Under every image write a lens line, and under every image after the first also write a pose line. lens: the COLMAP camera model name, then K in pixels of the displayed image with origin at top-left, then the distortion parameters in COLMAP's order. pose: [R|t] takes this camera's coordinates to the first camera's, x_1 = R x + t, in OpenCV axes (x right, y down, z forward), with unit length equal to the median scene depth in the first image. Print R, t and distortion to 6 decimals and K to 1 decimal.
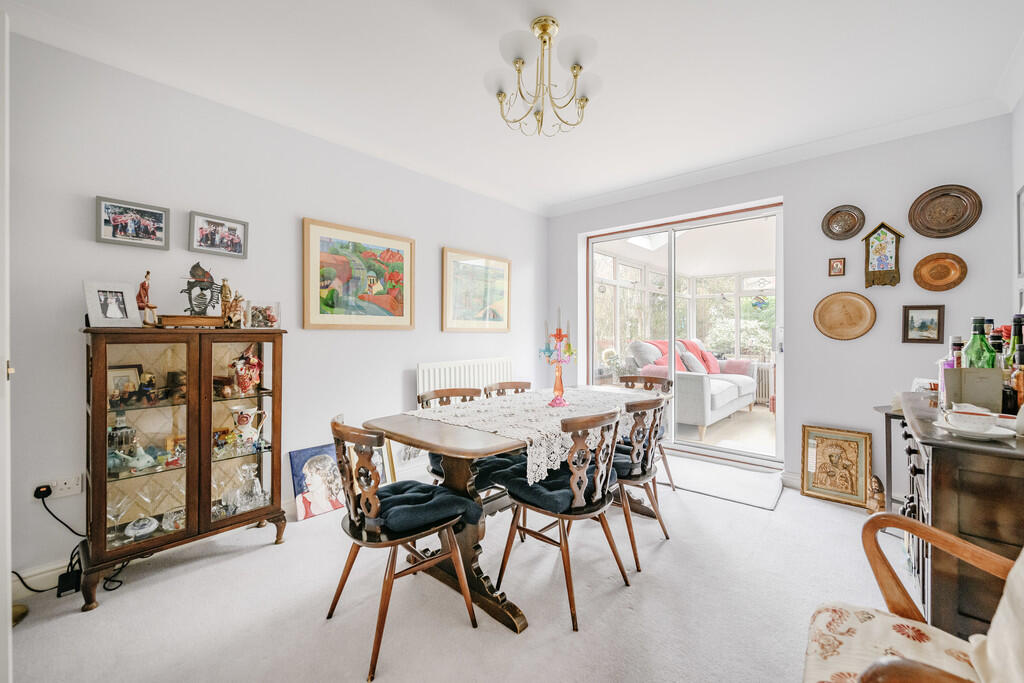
lens RADIAL K [[414.8, 0, 511.5], [0, 414.8, 335.1], [0, 0, 1]] dist [-0.001318, -0.000827]
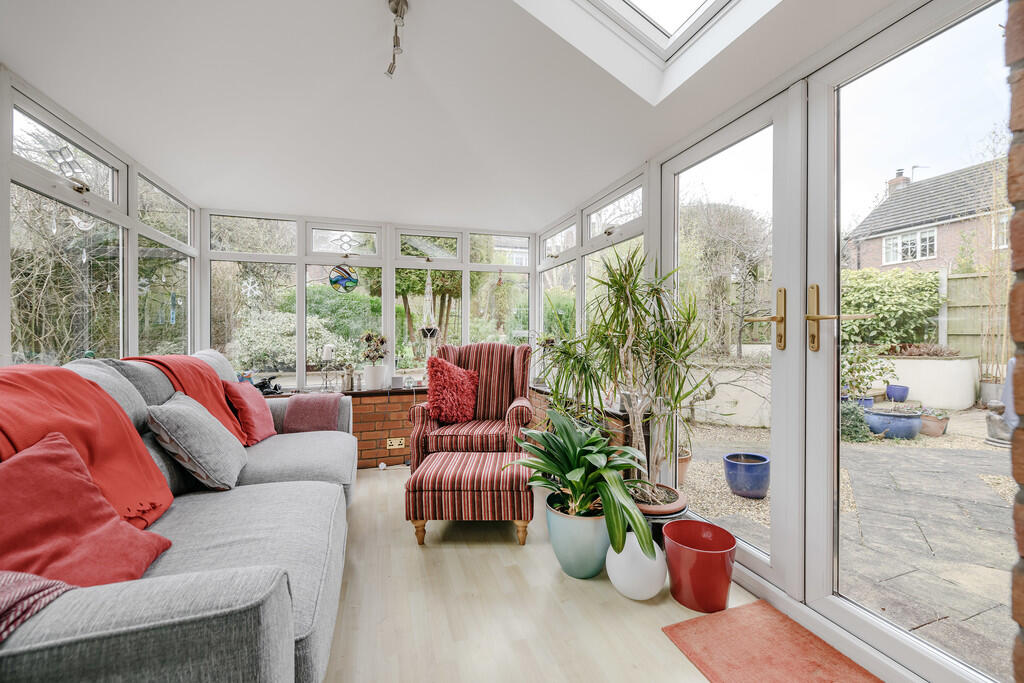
lens RADIAL K [[414.8, 0, 511.5], [0, 414.8, 335.1], [0, 0, 1]] dist [-0.001318, -0.000827]
pose [[0.500357, -0.008570, 0.865777, 0.240930], [0.014177, 0.999898, 0.001704, -0.003269], [-0.865703, 0.011422, 0.500428, 0.536867]]
